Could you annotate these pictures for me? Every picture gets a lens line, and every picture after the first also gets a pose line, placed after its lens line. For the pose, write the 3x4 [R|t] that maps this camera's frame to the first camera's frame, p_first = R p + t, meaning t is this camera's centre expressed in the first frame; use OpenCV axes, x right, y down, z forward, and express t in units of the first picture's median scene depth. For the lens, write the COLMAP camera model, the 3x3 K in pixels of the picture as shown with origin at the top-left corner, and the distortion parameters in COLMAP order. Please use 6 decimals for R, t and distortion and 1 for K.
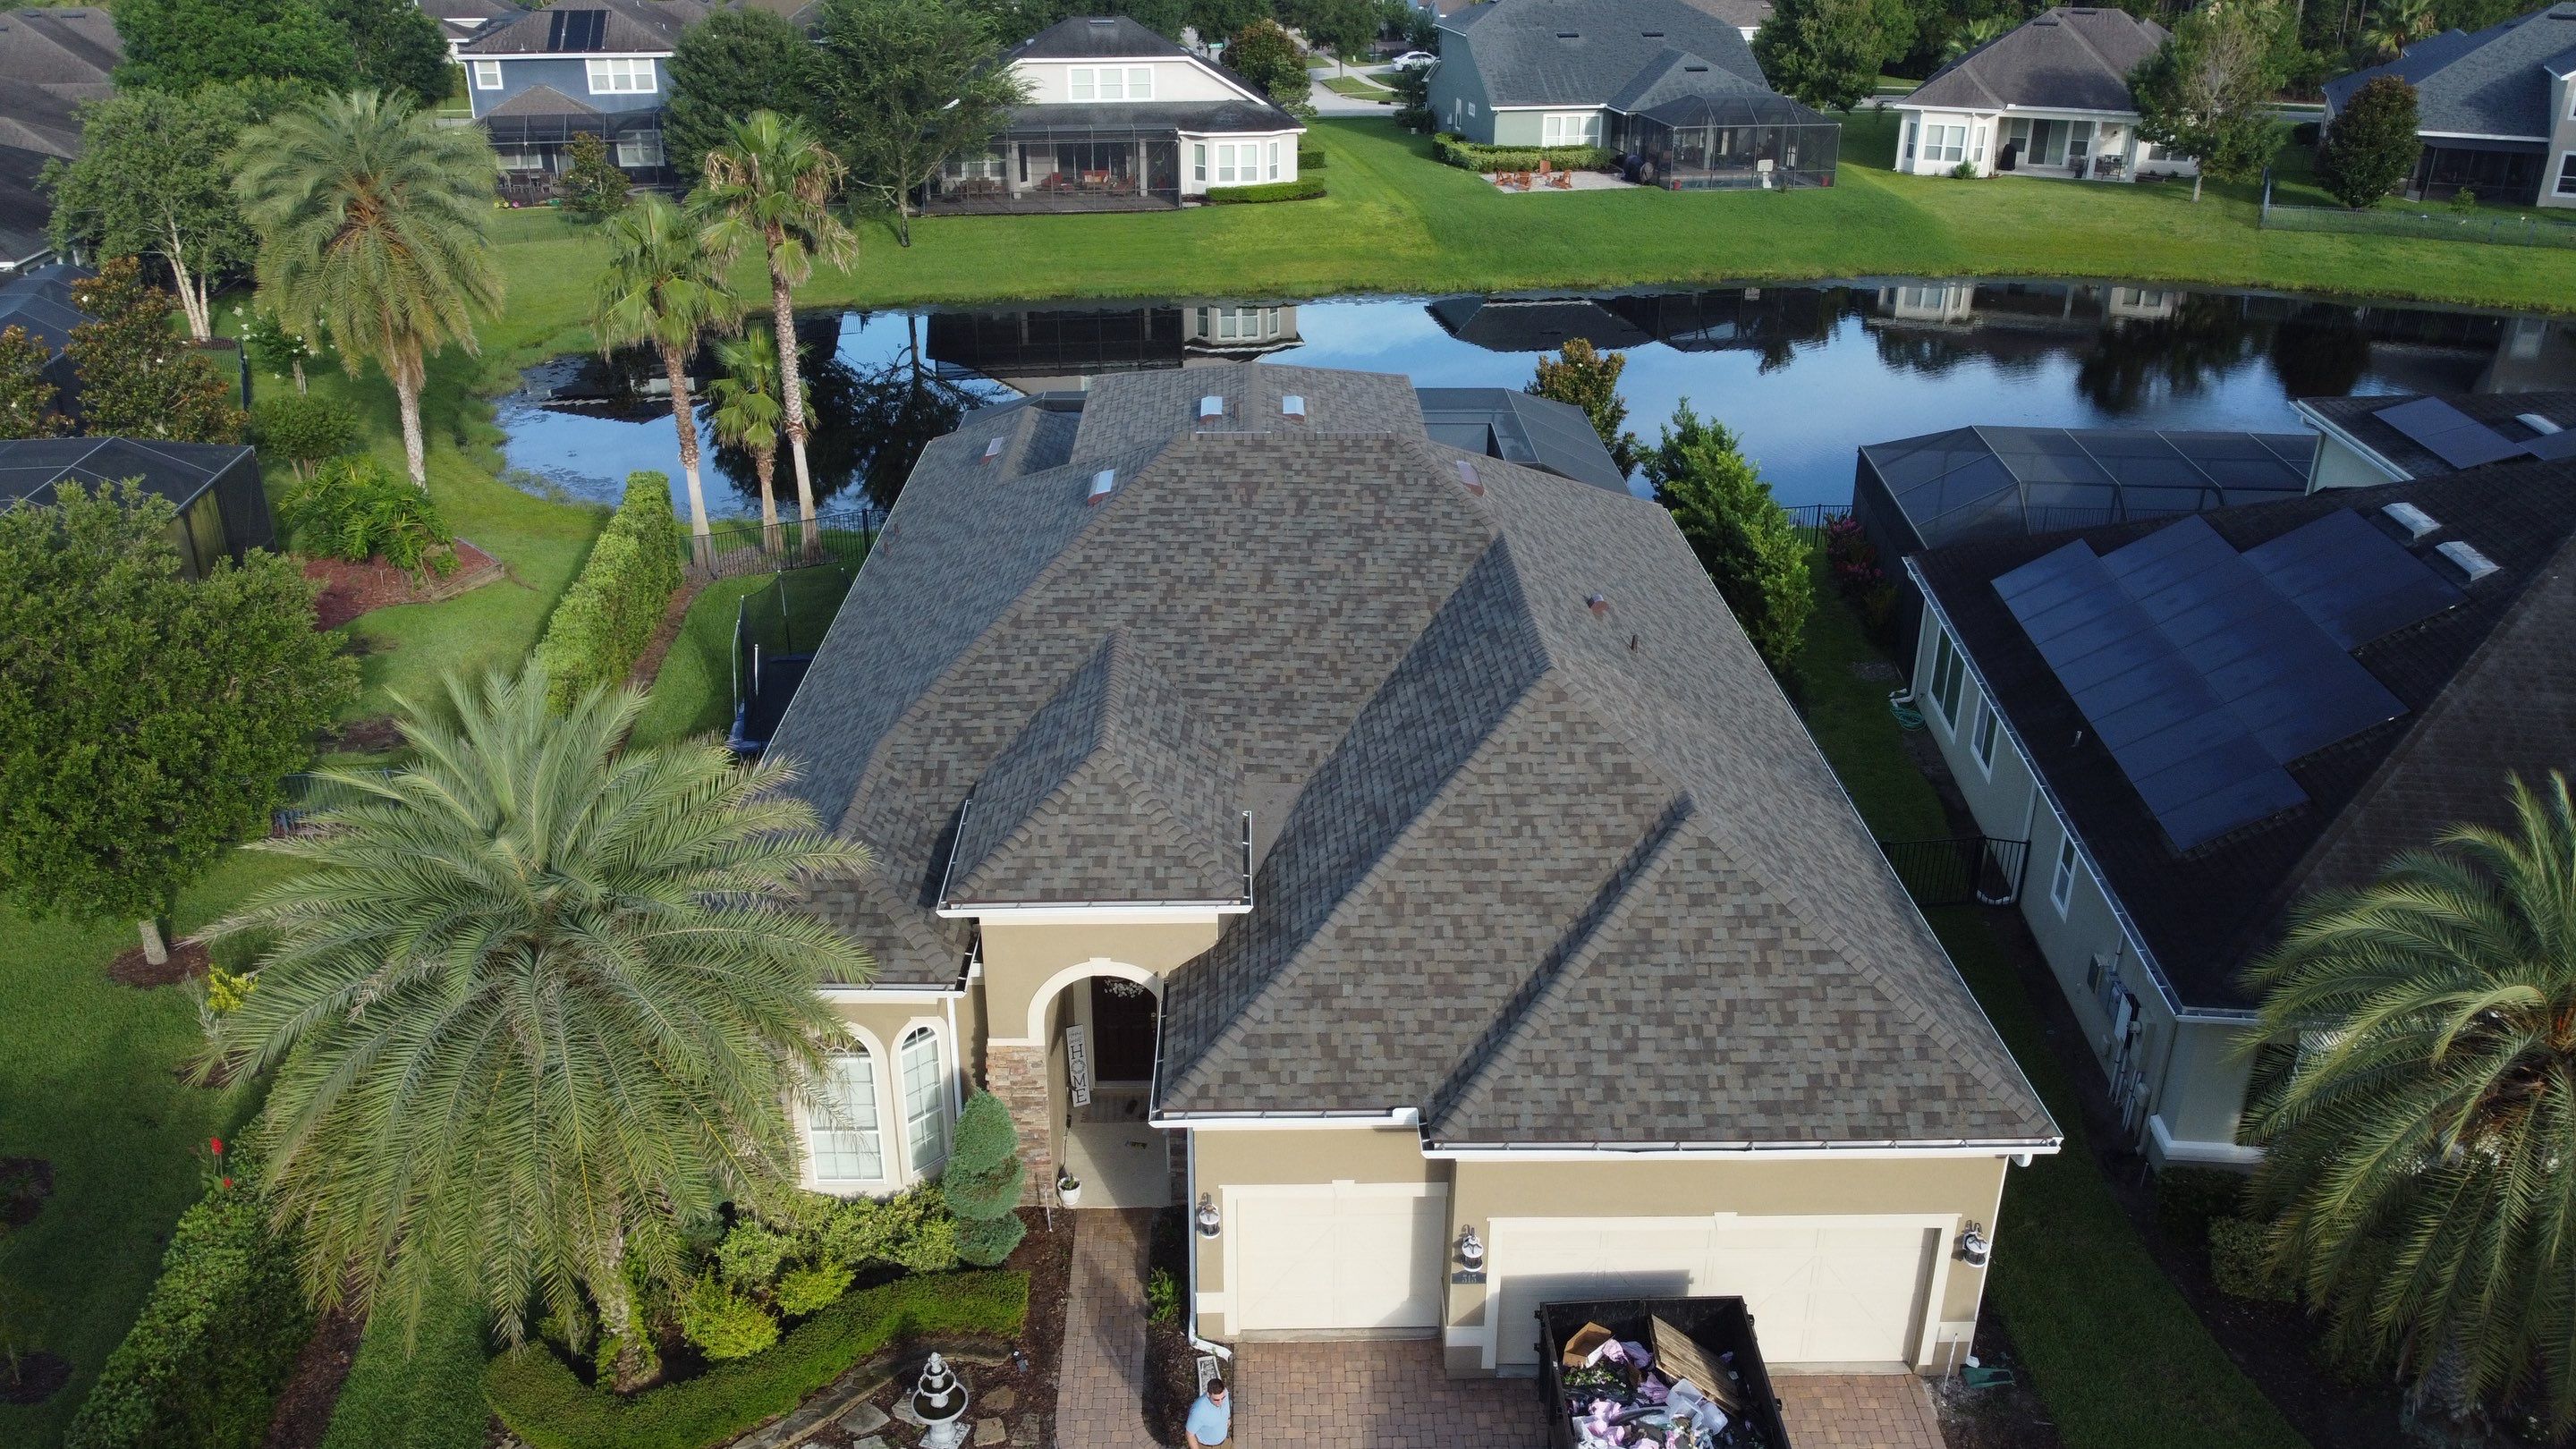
lens RADIAL K [[1951.8, 0, 1284.1], [0, 1951.8, 713.8], [0, 0, 1]] dist [0.005863, -0.007855]
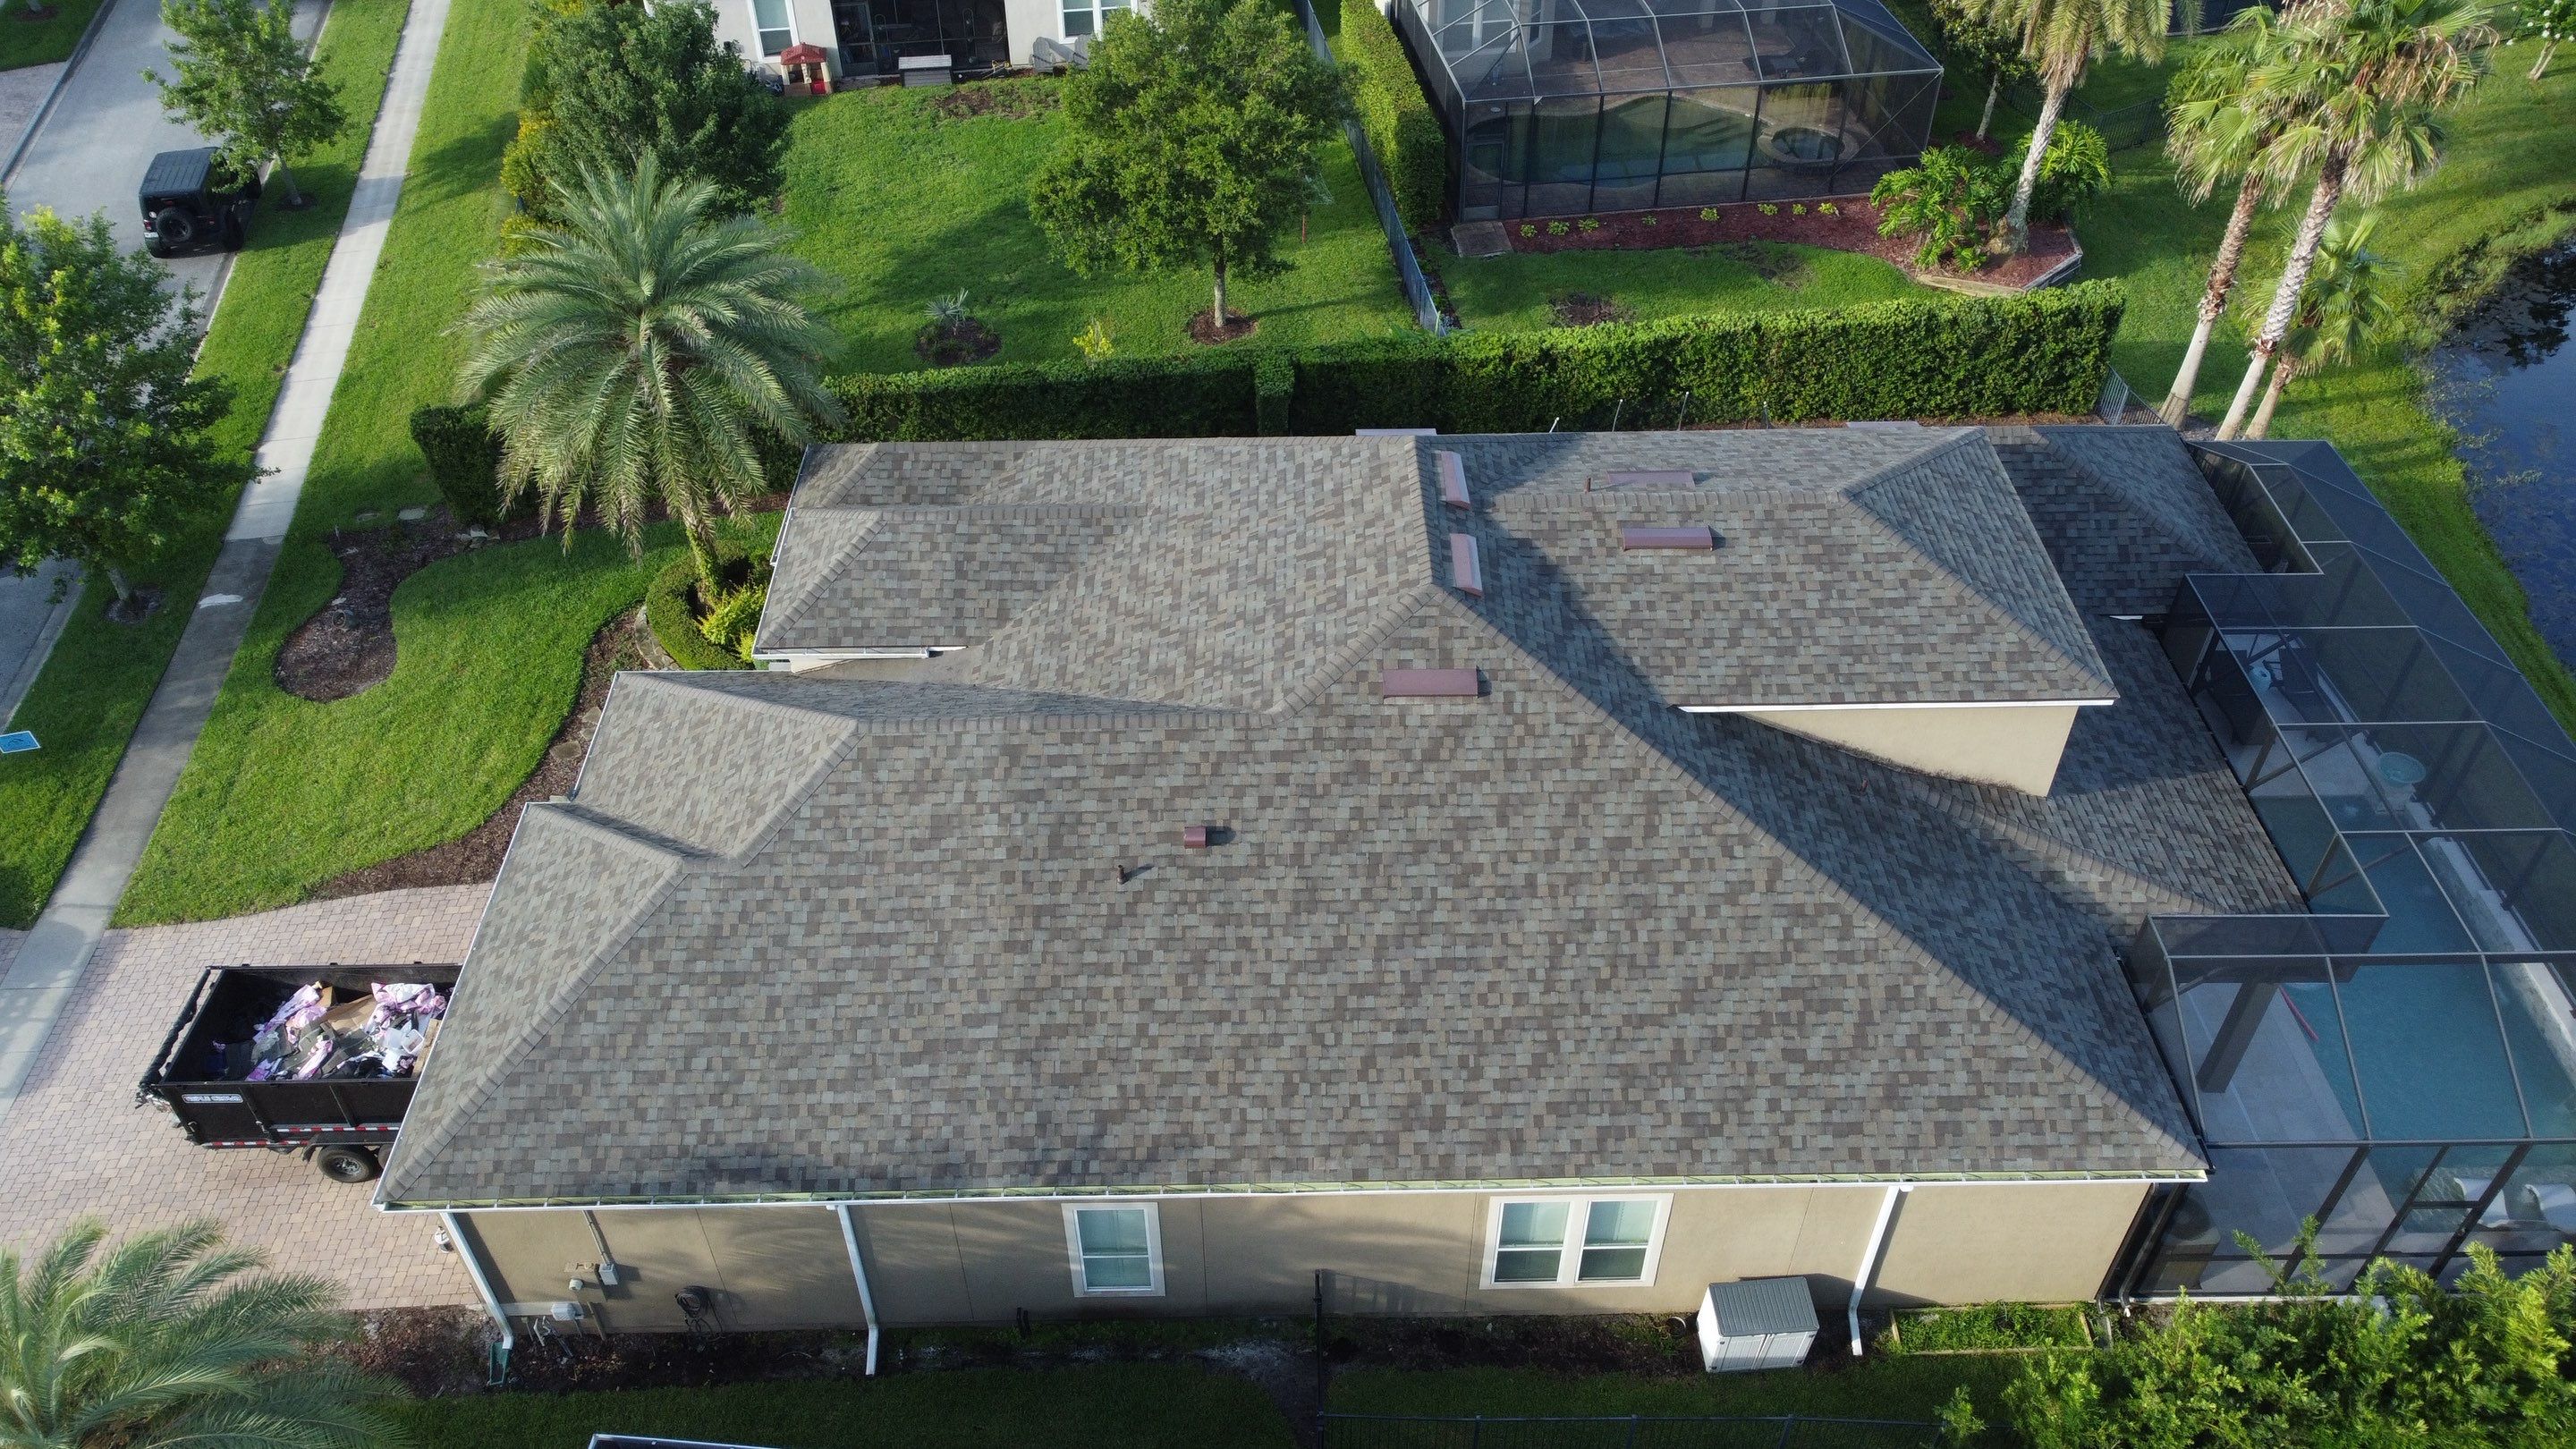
lens RADIAL K [[1951.8, 0, 1284.0], [0, 1951.8, 716.2], [0, 0, 1]] dist [0.005863, -0.007855]
pose [[-0.000043, 0.666047, -0.745909, 0.787713], [-0.405694, 0.681756, 0.608787, -0.646774], [0.914009, 0.302637, 0.270182, 0.823793]]
